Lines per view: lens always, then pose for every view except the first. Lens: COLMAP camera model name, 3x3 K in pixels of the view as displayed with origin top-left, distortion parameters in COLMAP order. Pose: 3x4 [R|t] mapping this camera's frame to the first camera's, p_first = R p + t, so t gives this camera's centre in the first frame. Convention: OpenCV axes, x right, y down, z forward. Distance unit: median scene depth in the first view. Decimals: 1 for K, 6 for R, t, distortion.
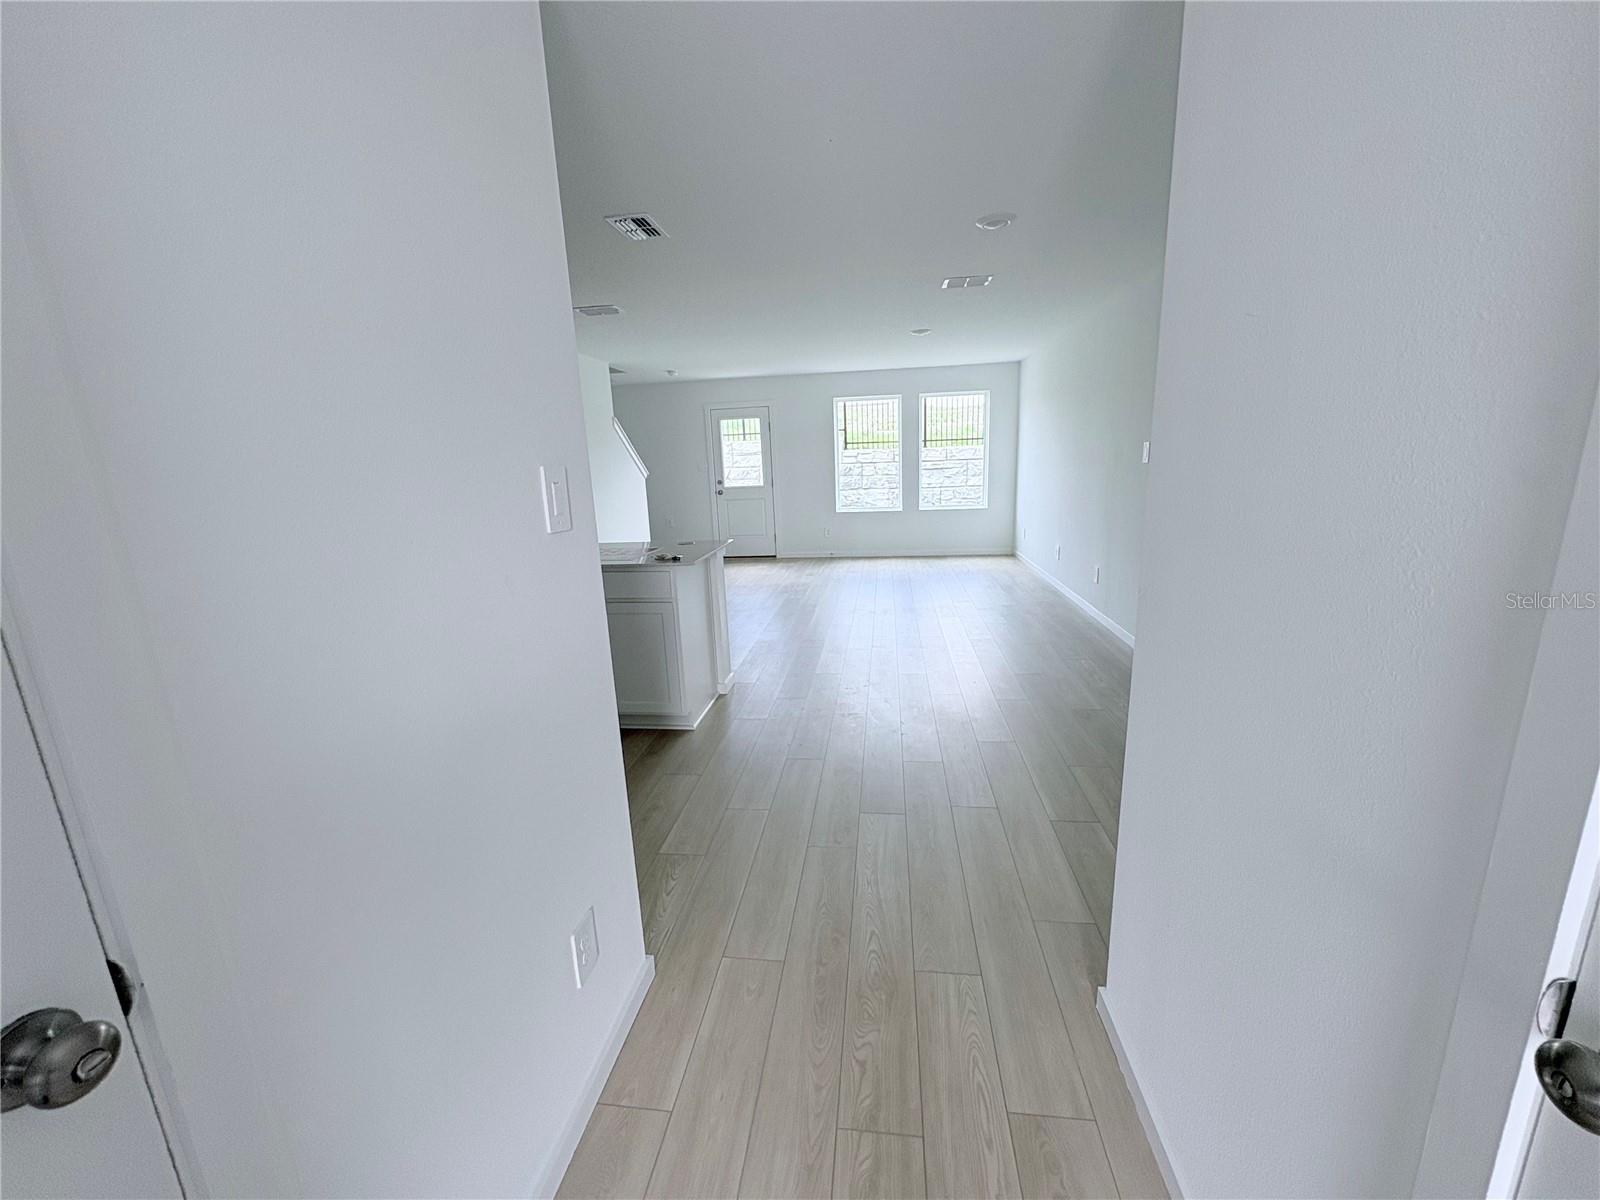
lens RADIAL K [[638.2, 0, 800.0], [0, 638.2, 600.0], [0, 0, 1]] dist [0.001746, 0.000214]
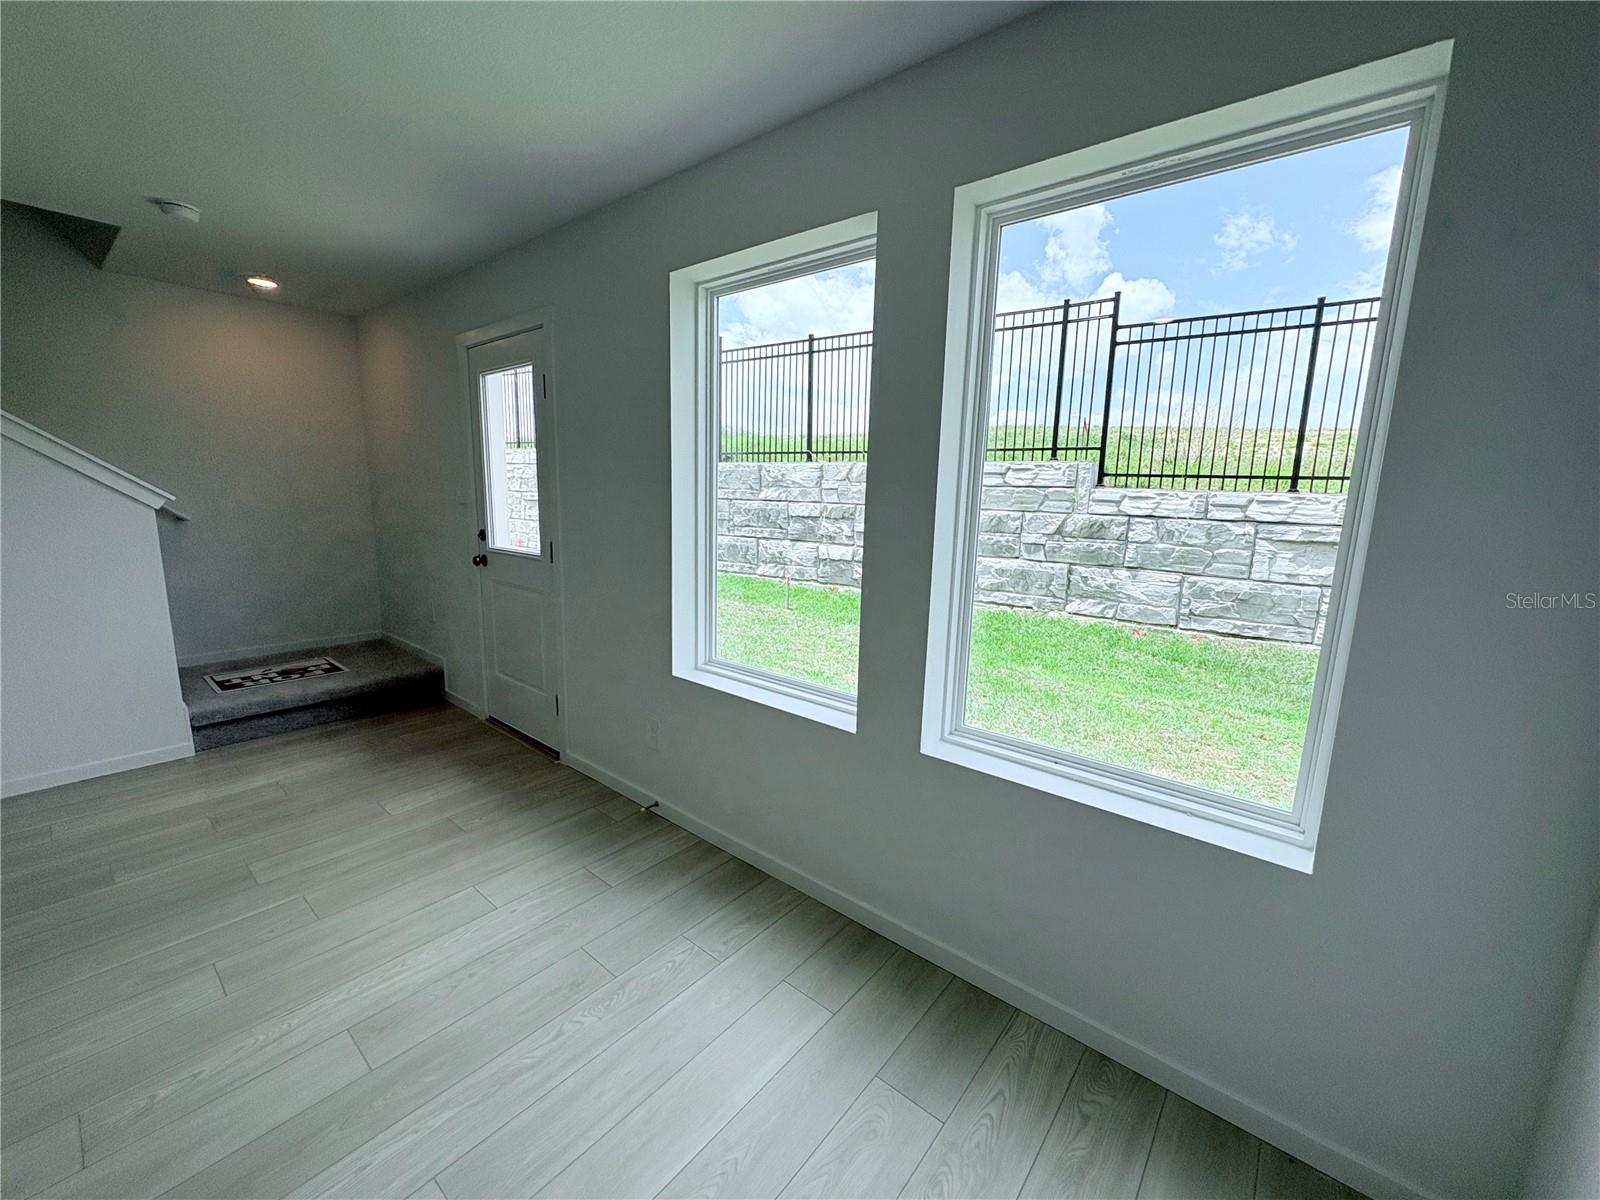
lens RADIAL K [[639.9, 0, 800.0], [0, 639.9, 600.0], [0, 0, 1]] dist [0.001875, 0.000051]
pose [[0.845097, 0.149725, -0.513219, 0.252440], [-0.175104, 0.984549, -0.001107, -0.182648], [0.505124, 0.090803, 0.858257, 0.783293]]
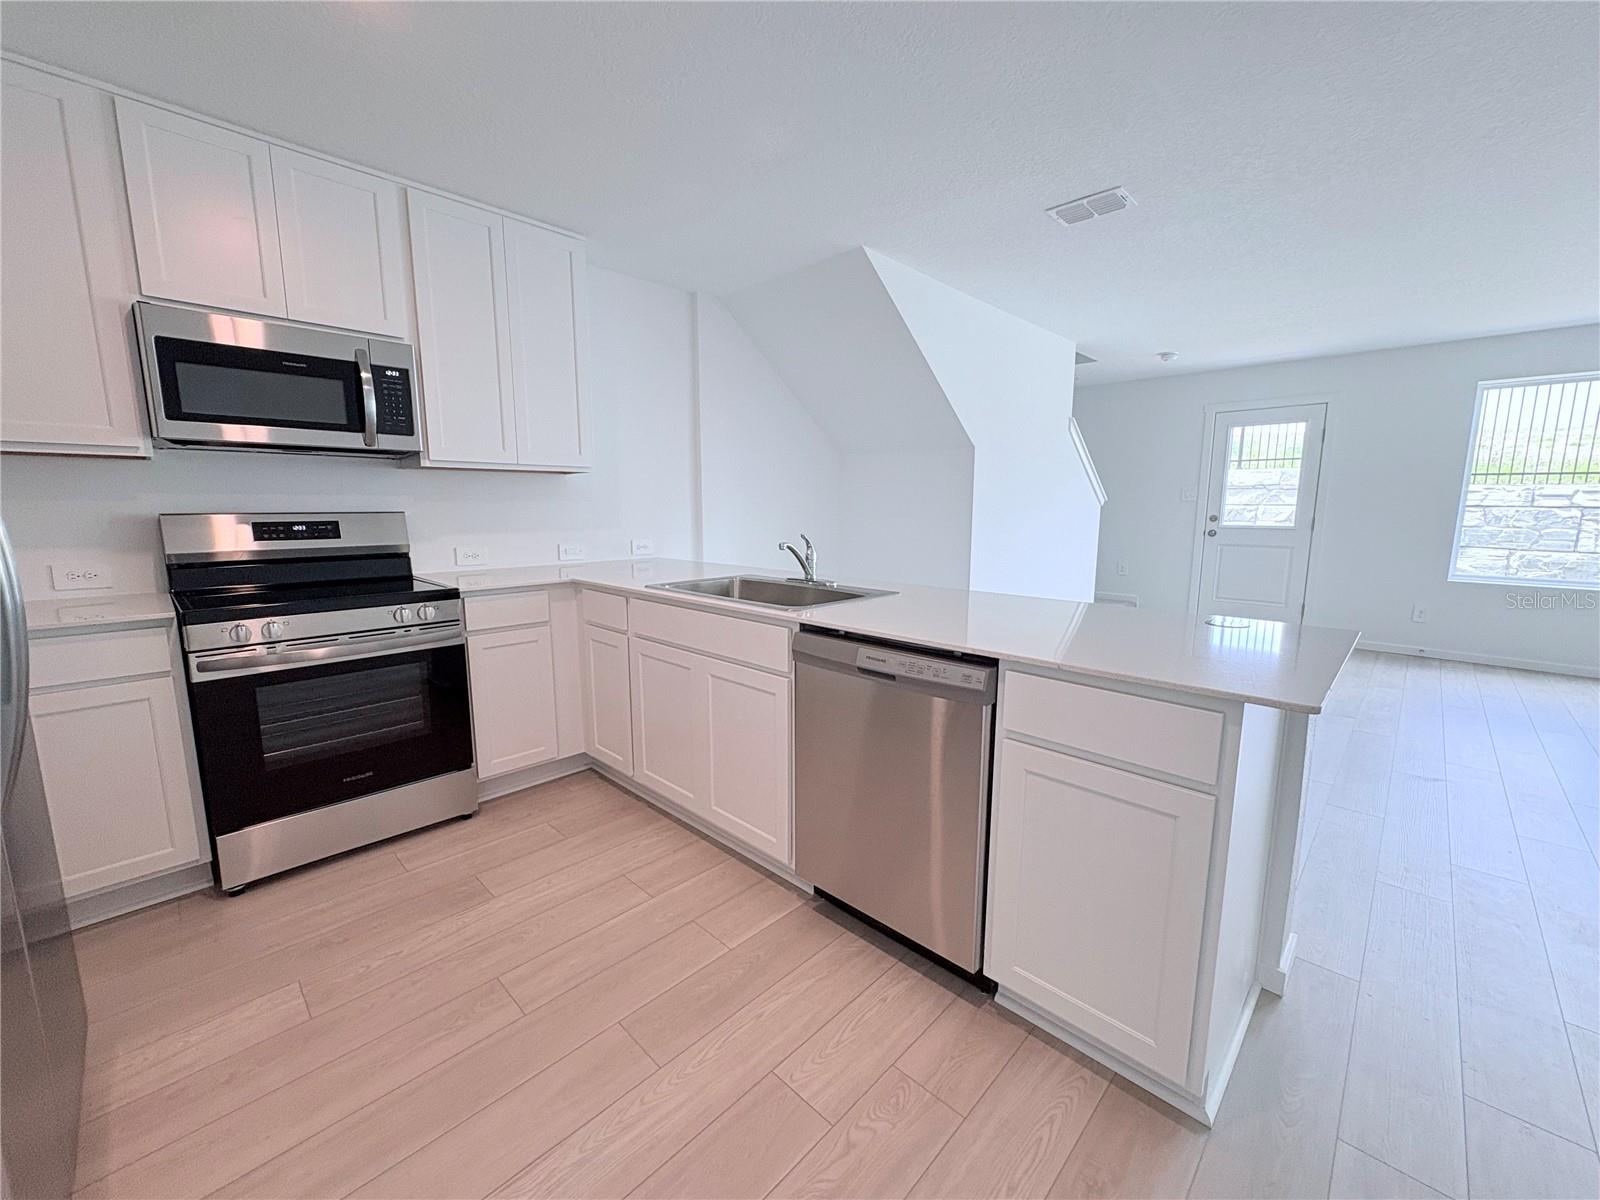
lens RADIAL K [[639.9, 0, 800.0], [0, 639.9, 600.0], [0, 0, 1]] dist [0.001875, 0.000051]
pose [[0.800134, 0.130333, -0.585490, -0.069012], [-0.163392, 0.986554, -0.003680, -0.024159], [0.577138, 0.098608, 0.810671, 0.203503]]
